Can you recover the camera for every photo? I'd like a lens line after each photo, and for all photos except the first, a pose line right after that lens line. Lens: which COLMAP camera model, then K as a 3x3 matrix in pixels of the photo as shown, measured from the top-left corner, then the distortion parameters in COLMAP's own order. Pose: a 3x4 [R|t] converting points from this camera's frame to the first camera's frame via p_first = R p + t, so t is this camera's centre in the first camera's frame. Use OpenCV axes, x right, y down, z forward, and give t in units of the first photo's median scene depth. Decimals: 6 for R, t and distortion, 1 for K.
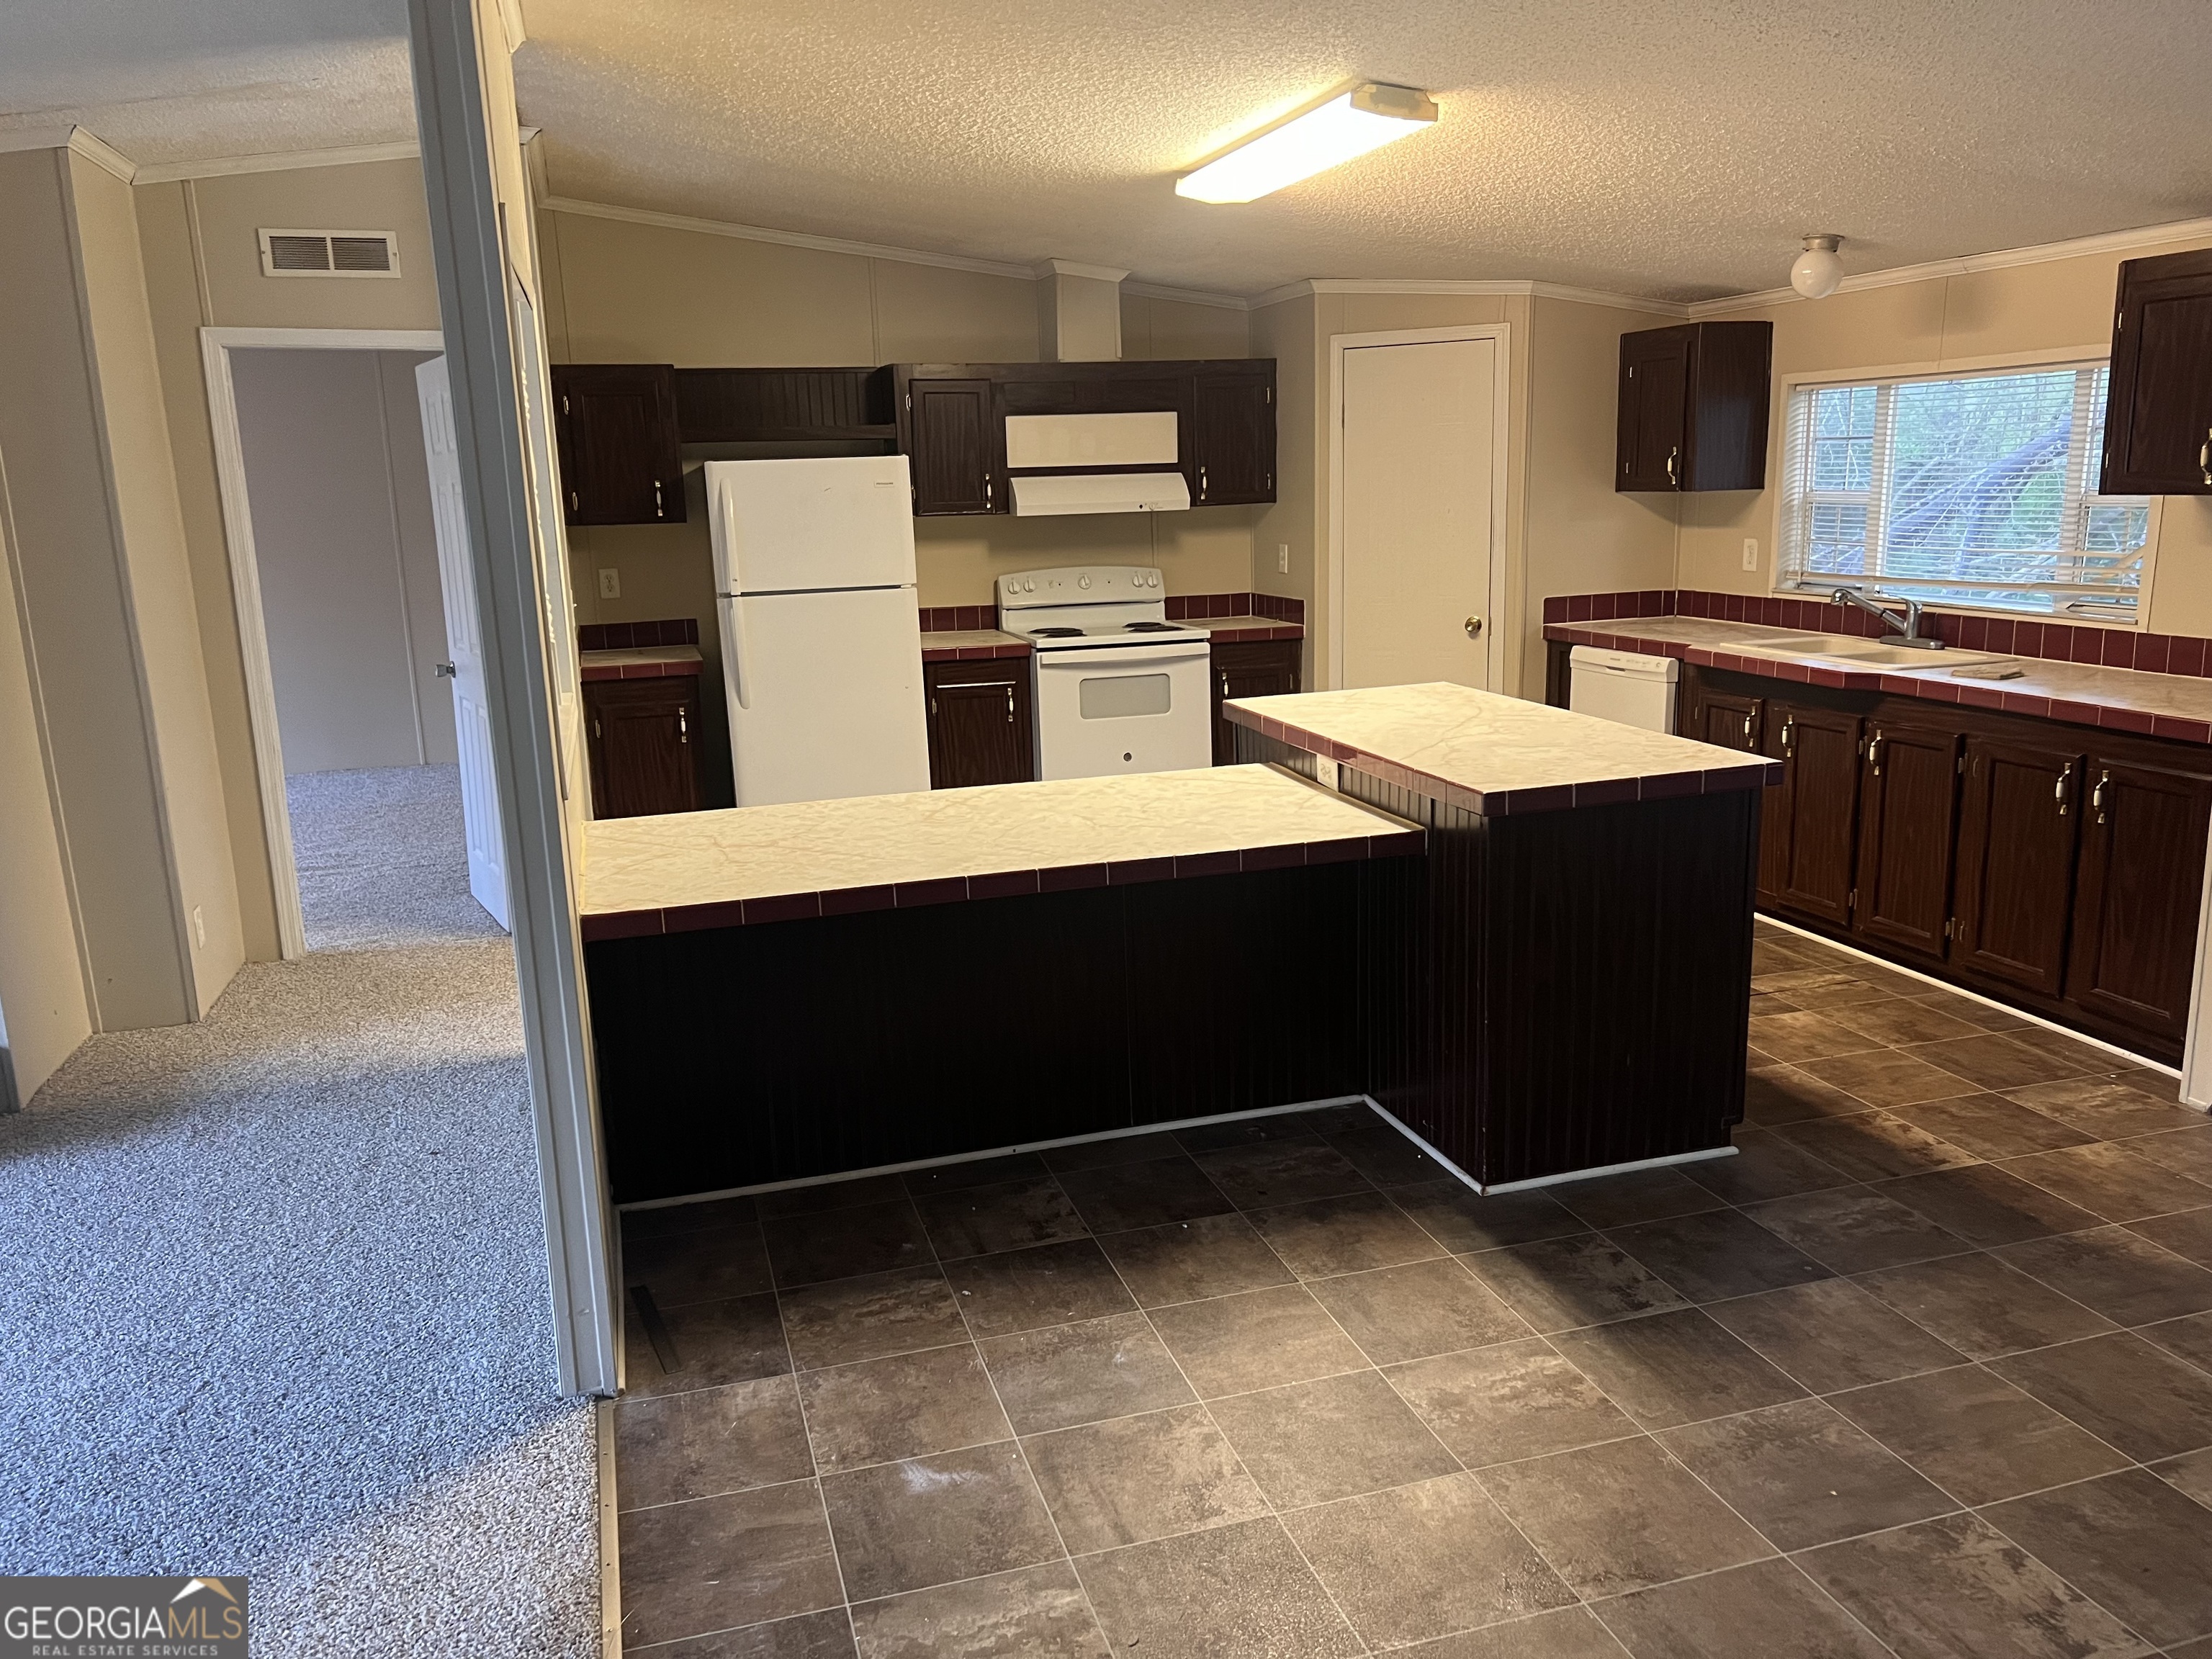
lens RADIAL K [[1664.1, 0, 1112.0], [0, 1664.1, 833.3], [0, 0, 1]] dist [0.061728, -0.054782]
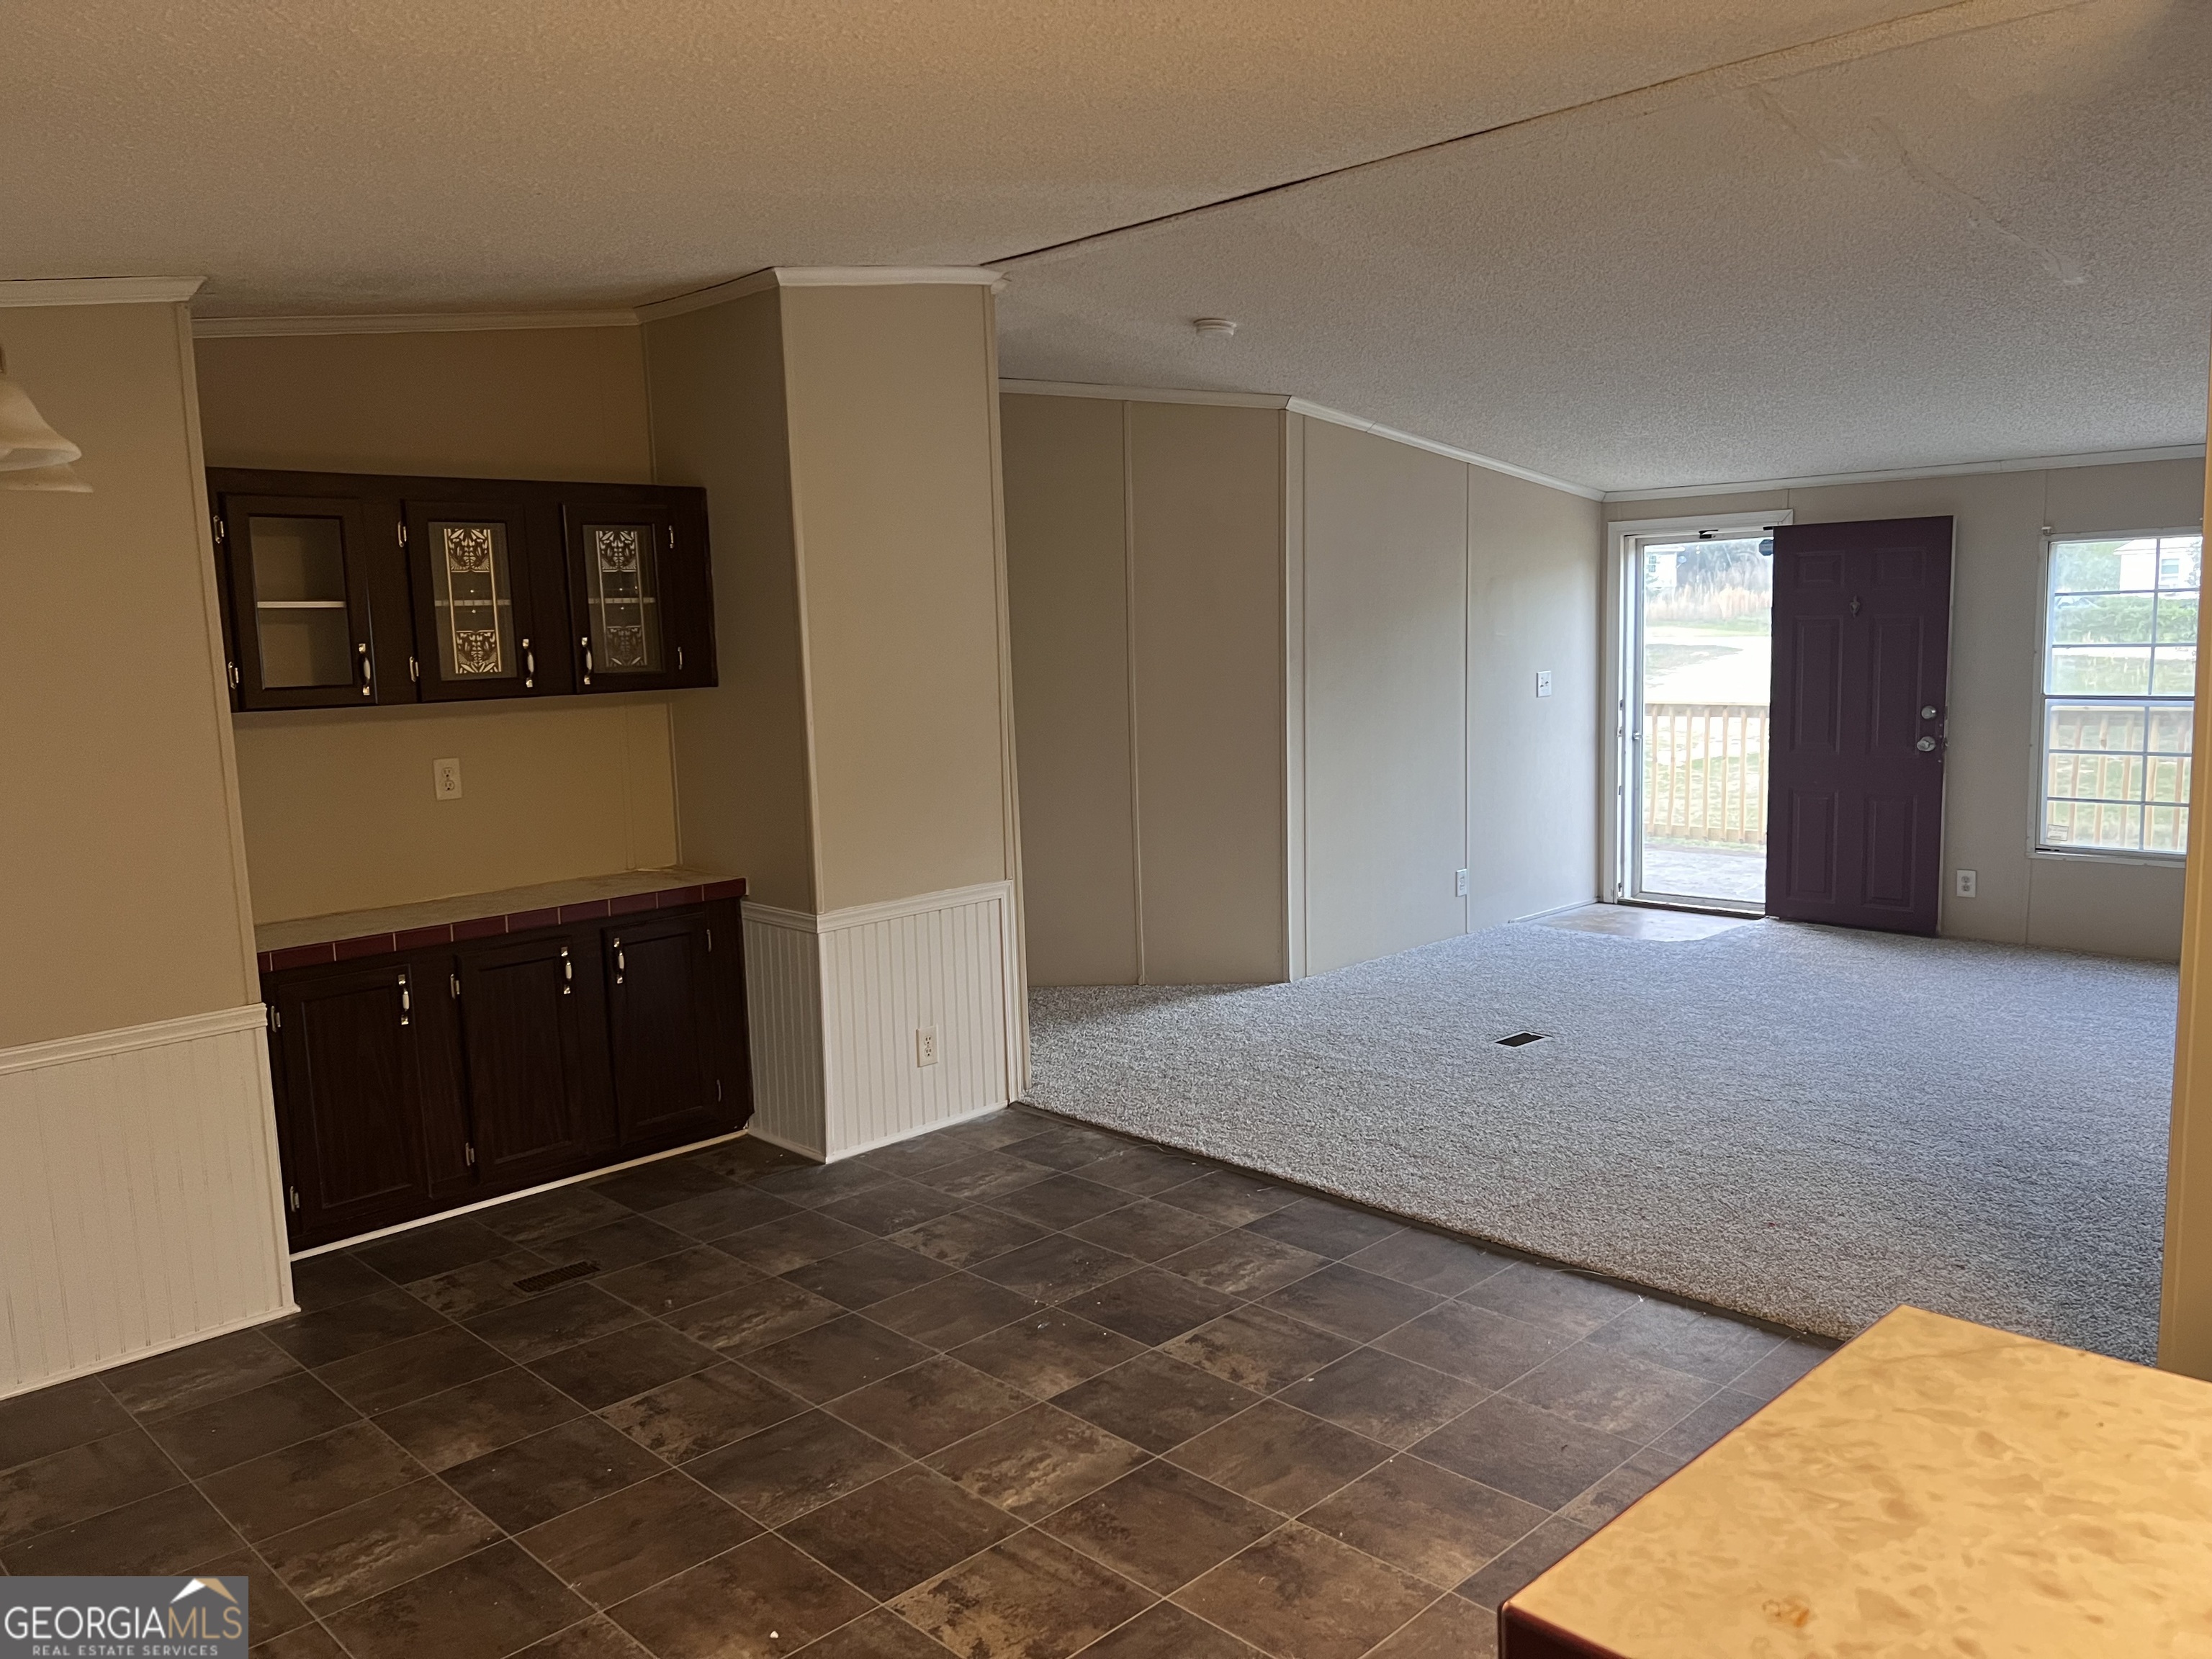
lens RADIAL K [[1664.1, 0, 1112.3], [0, 1664.1, 829.6], [0, 0, 1]] dist [0.061728, -0.054782]
pose [[-0.882412, 0.118857, -0.455216, 0.243834], [-0.042513, 0.943461, 0.328747, -0.162195], [0.468552, 0.309443, -0.827468, 0.681166]]
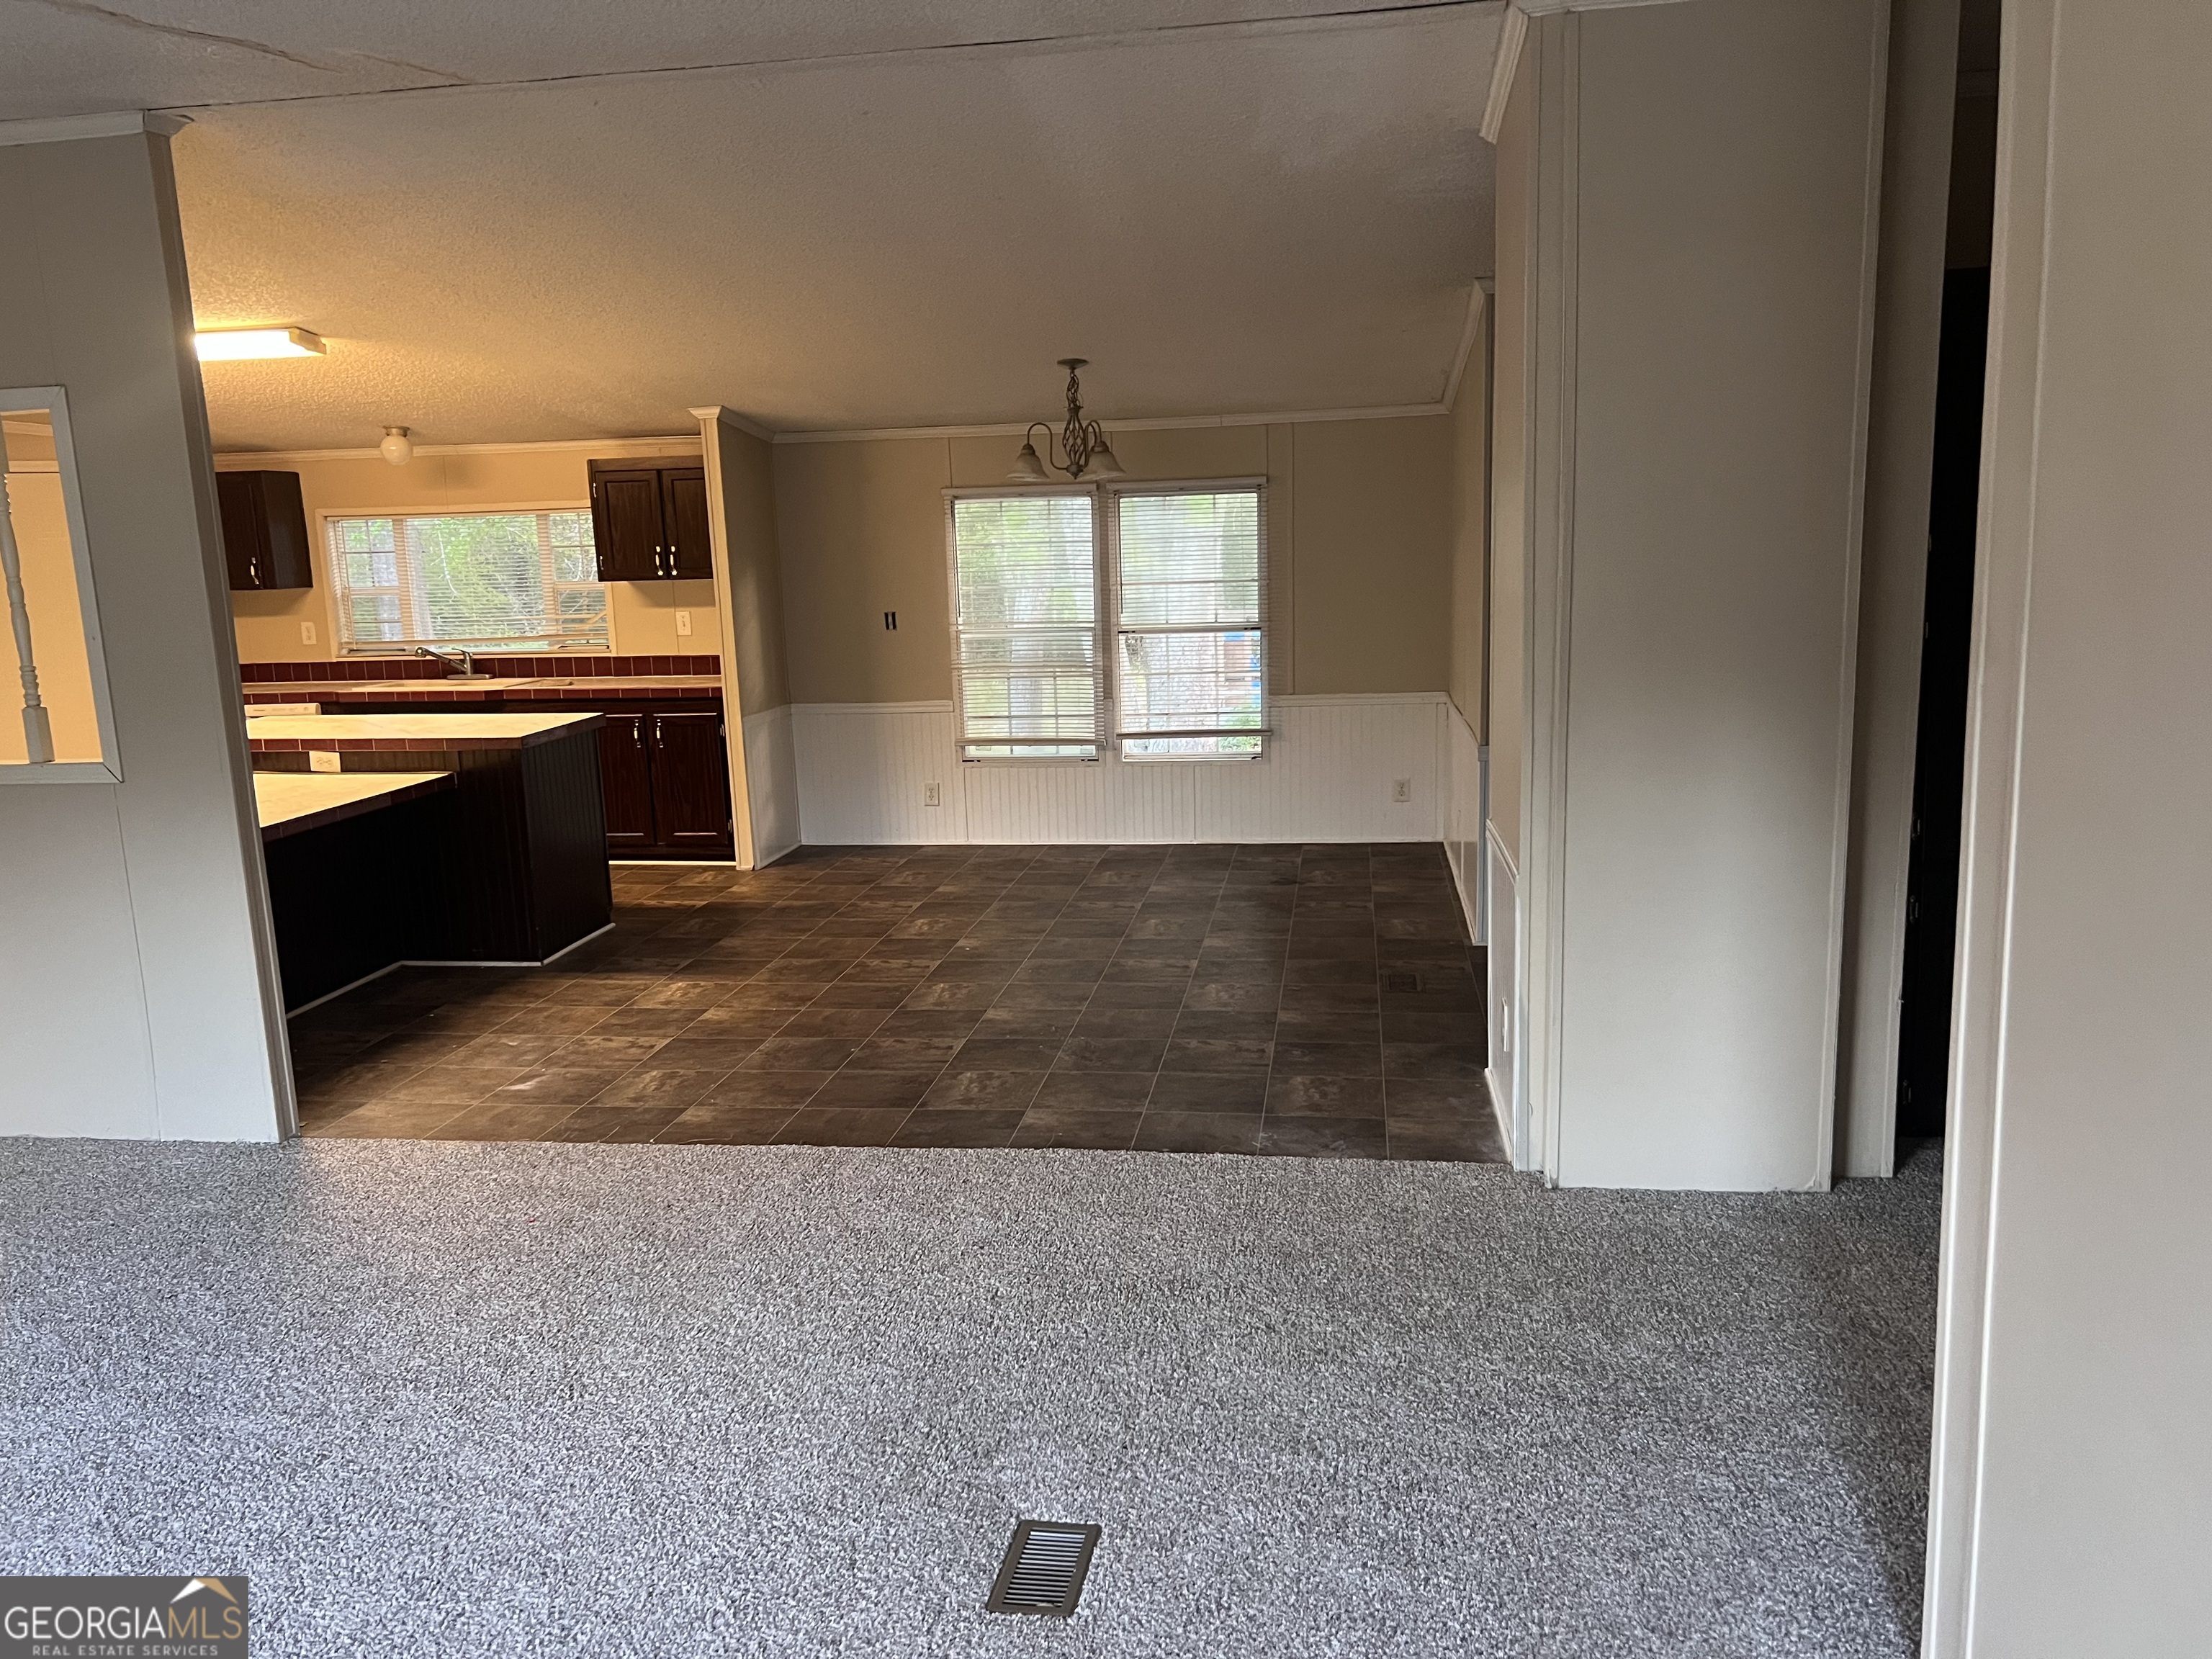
lens RADIAL K [[1664.1, 0, 1093.1], [0, 1664.1, 818.0], [0, 0, 1]] dist [0.061728, -0.054782]
pose [[0.431204, -0.138056, 0.891630, -0.770443], [0.213573, 0.975757, 0.047795, 0.073388], [-0.876613, 0.169818, 0.450236, -0.236330]]
